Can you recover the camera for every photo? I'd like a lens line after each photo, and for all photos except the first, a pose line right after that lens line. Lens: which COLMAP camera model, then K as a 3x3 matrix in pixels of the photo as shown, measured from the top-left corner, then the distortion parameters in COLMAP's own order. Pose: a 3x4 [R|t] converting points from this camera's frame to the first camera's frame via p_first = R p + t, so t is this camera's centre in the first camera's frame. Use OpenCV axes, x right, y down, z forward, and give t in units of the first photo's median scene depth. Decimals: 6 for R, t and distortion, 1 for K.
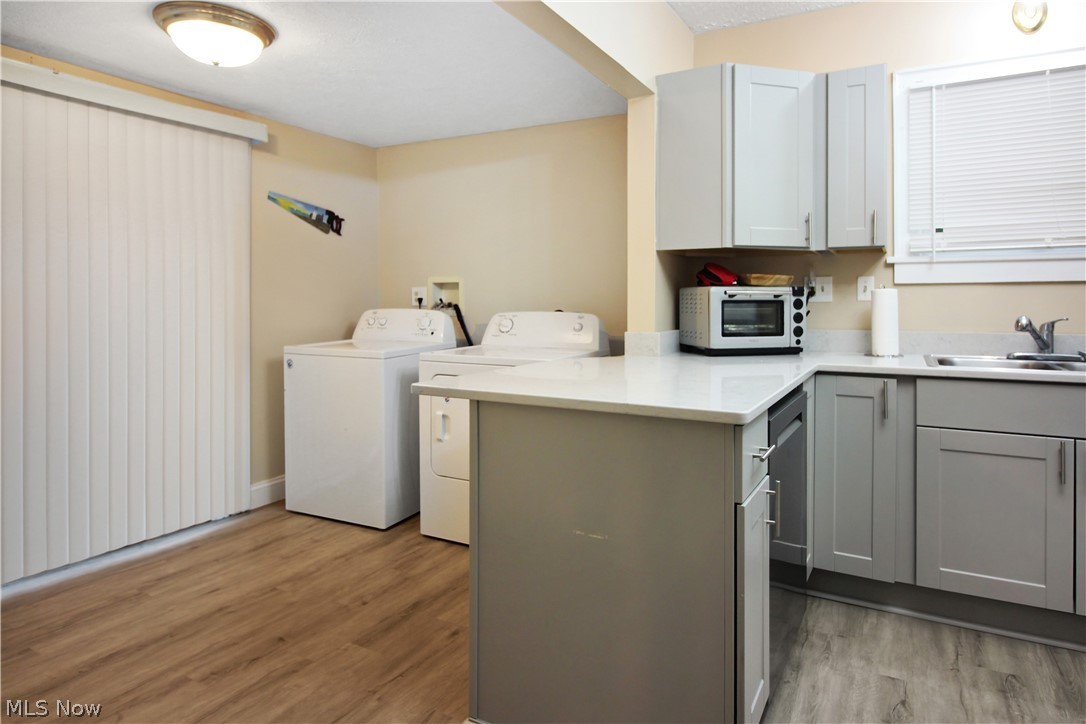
lens RADIAL K [[649.8, 0, 545.1], [0, 649.8, 300.8], [0, 0, 1]] dist [0.008618, -0.006852]
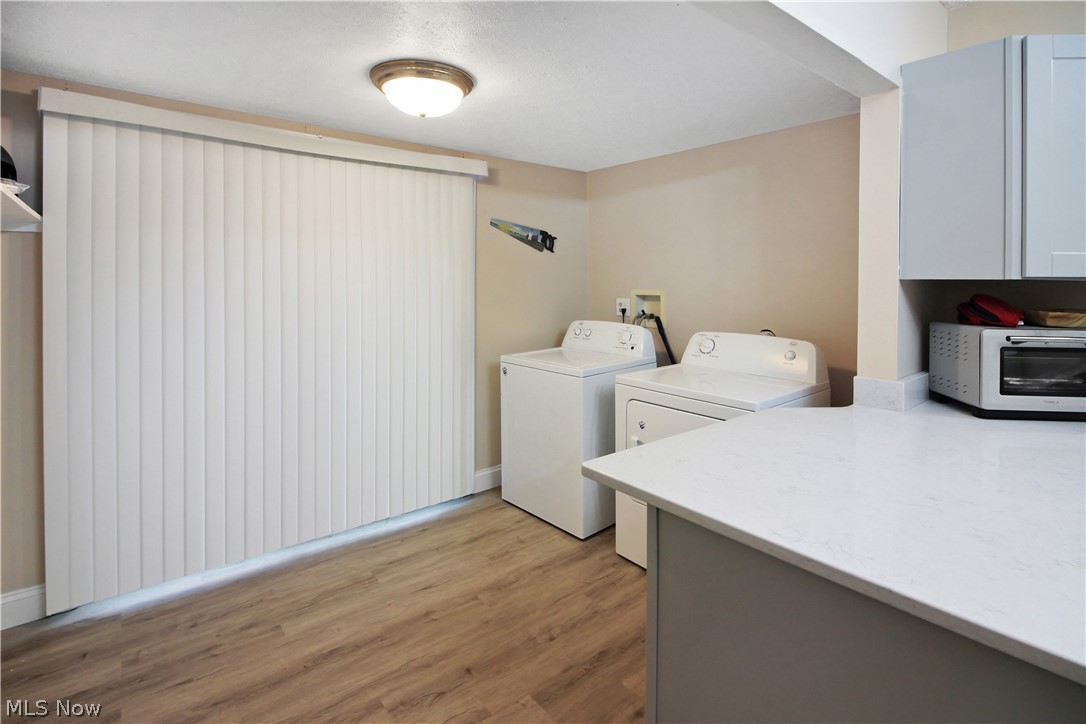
lens RADIAL K [[532.8, 0, 527.1], [0, 532.8, 287.6], [0, 0, 1]] dist [-0.005676, -0.005929]
pose [[0.921591, 0.007107, -0.388098, -0.000079], [-0.003841, 0.999950, 0.009190, -0.073105], [0.388144, -0.006979, 0.921572, 0.212334]]
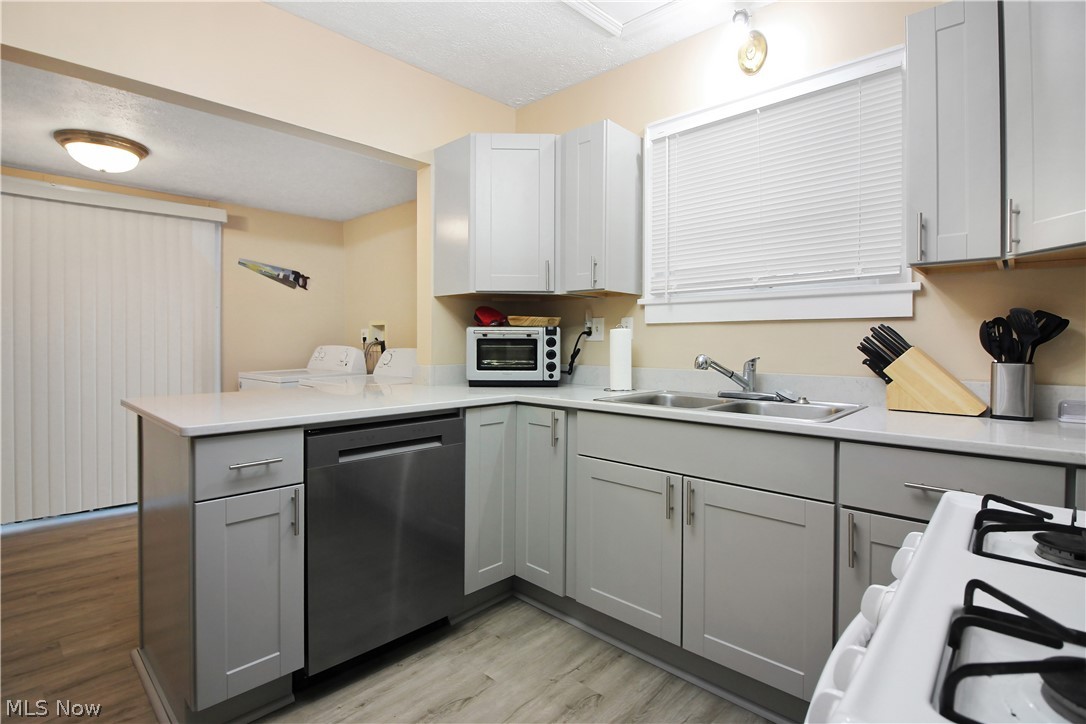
lens RADIAL K [[532.8, 0, 515.9], [0, 532.8, 345.1], [0, 0, 1]] dist [-0.005676, -0.005929]
pose [[0.964231, 0.006522, -0.264982, 0.586985], [-0.004740, 0.999962, 0.007363, 0.003749], [0.265020, -0.005844, 0.964225, 0.103488]]
